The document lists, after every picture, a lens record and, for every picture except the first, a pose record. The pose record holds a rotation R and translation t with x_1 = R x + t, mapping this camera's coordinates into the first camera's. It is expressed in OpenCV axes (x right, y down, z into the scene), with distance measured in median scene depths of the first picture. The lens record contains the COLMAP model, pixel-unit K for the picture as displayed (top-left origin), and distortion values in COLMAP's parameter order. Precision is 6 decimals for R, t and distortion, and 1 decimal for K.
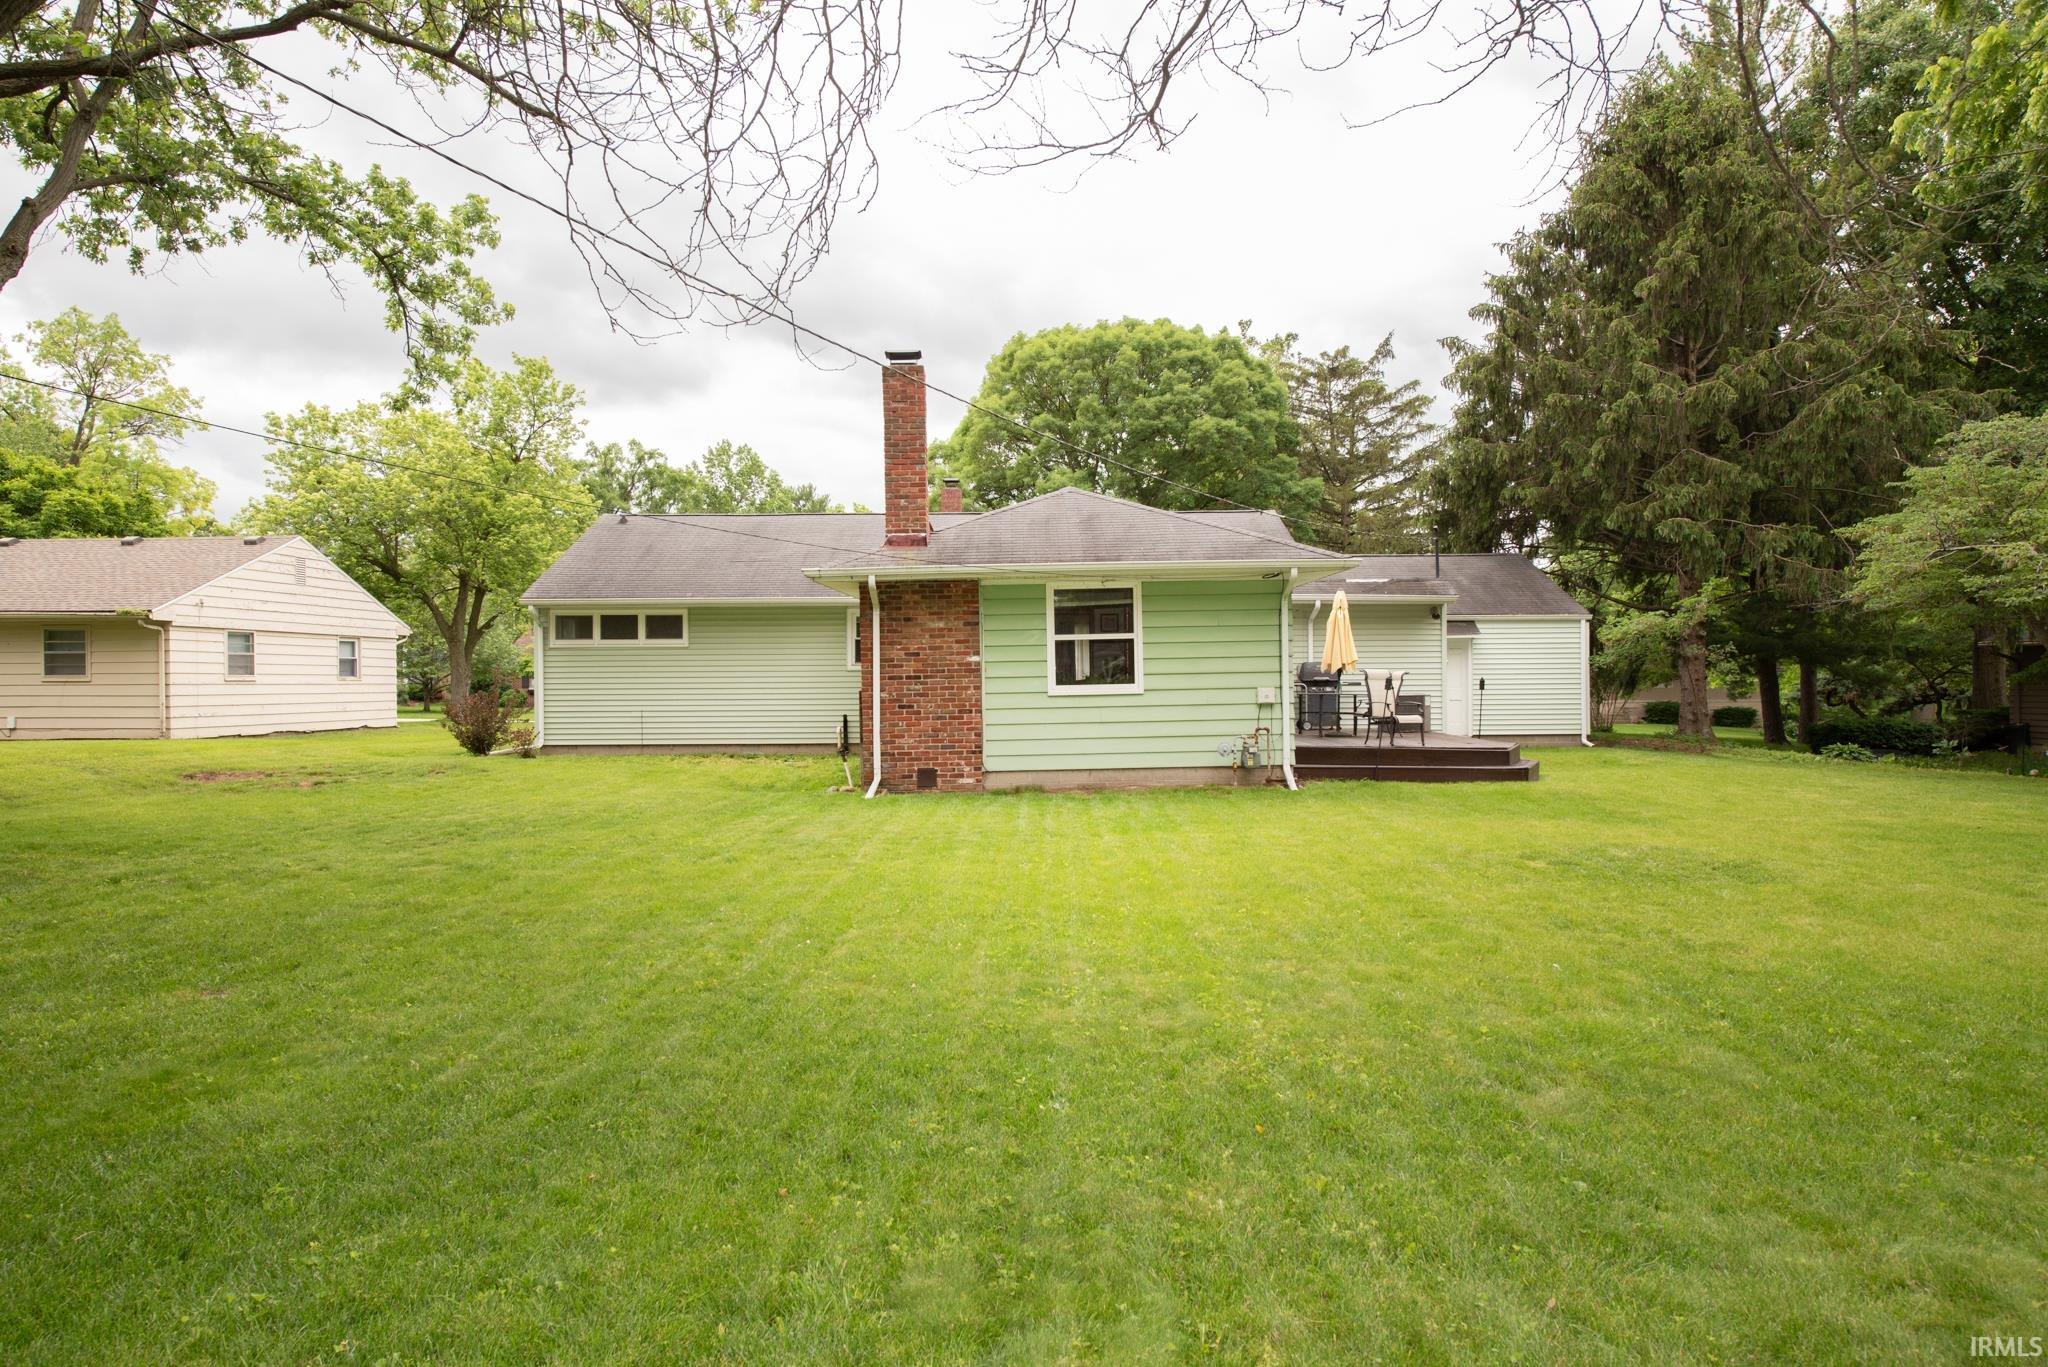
lens RADIAL K [[1343.7, 0, 1024.0], [0, 1343.7, 683.5], [0, 0, 1]] dist [-0.001589, -0.001124]
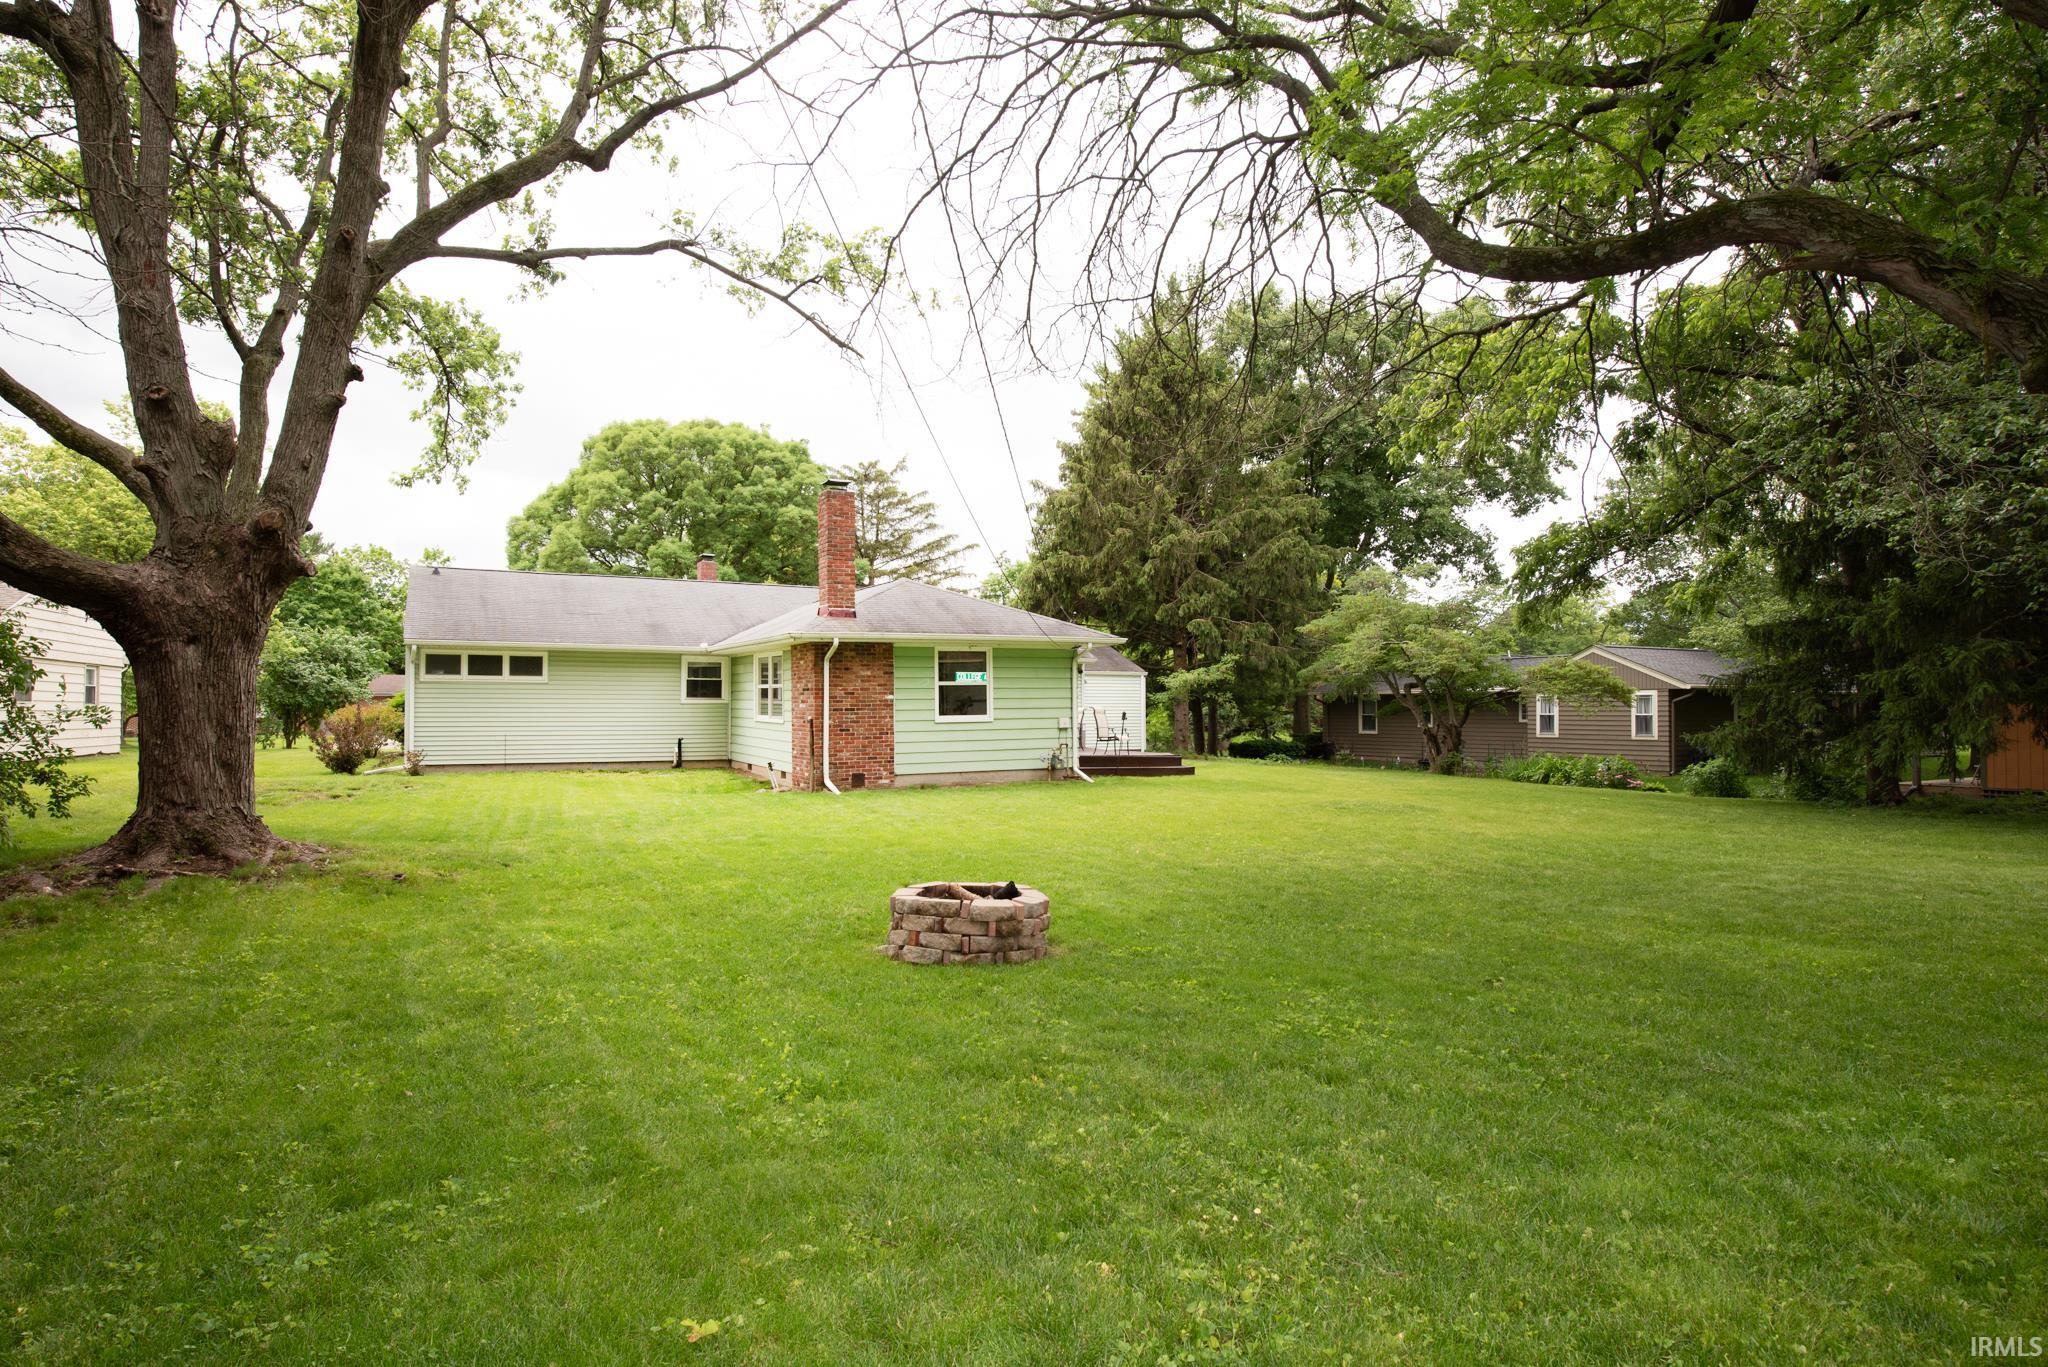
lens RADIAL K [[1132.4, 0, 1024.0], [0, 1132.4, 683.5], [0, 0, 1]] dist [-0.002893, -0.000129]
pose [[0.888628, 0.018259, 0.458265, -0.335925], [-0.004914, 0.999529, -0.030298, 0.002357], [-0.458602, 0.024672, 0.888299, -0.113035]]
